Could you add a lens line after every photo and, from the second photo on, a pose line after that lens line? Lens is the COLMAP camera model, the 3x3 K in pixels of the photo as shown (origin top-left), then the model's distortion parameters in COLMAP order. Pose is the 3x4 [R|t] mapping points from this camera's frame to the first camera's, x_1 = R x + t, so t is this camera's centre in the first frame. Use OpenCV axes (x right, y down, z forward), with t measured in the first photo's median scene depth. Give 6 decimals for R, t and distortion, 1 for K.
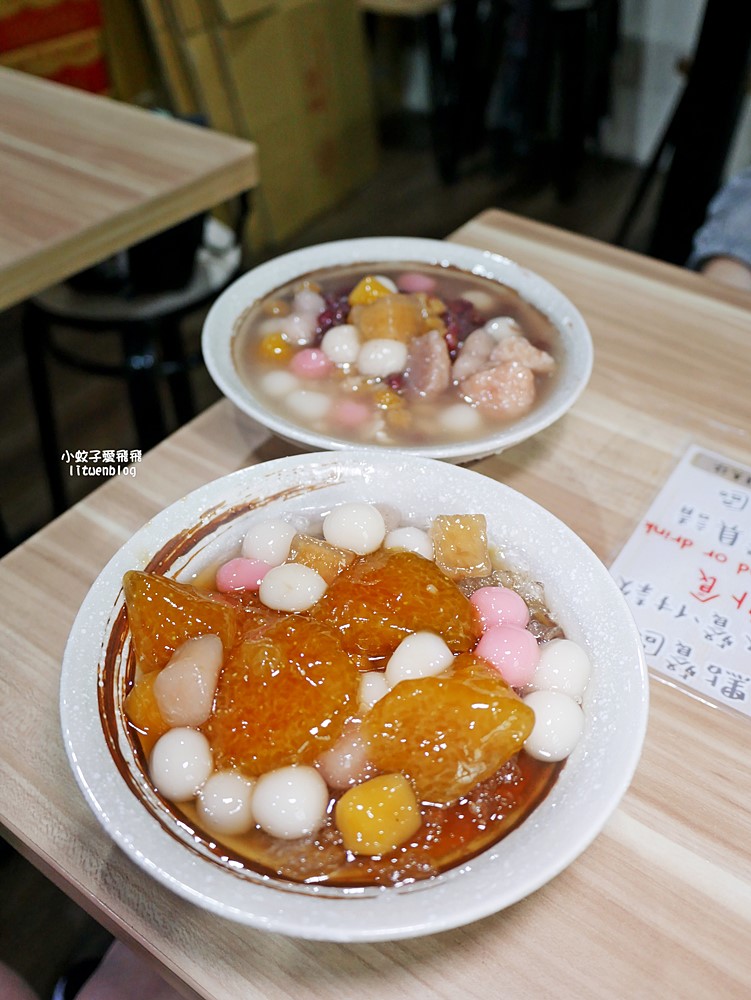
lens RADIAL K [[867.6, 0, 375.5], [0, 867.6, 500.0], [0, 0, 1]] dist [-0.011884, -0.007774]
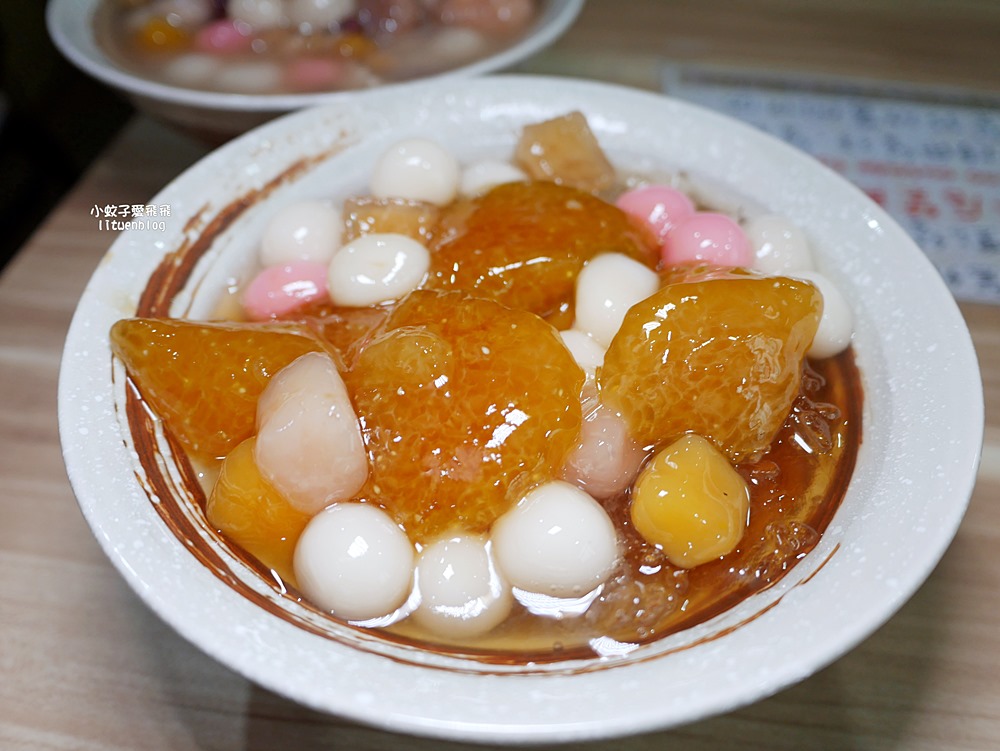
lens RADIAL K [[839.0, 0, 500.0], [0, 839.0, 375.5], [0, 0, 1]] dist [-0.049822, 0.001558]
pose [[0.894429, -0.338109, 0.292710, -0.254177], [0.318161, 0.941058, 0.114816, 0.150033], [-0.314278, -0.009566, 0.949283, 0.427779]]
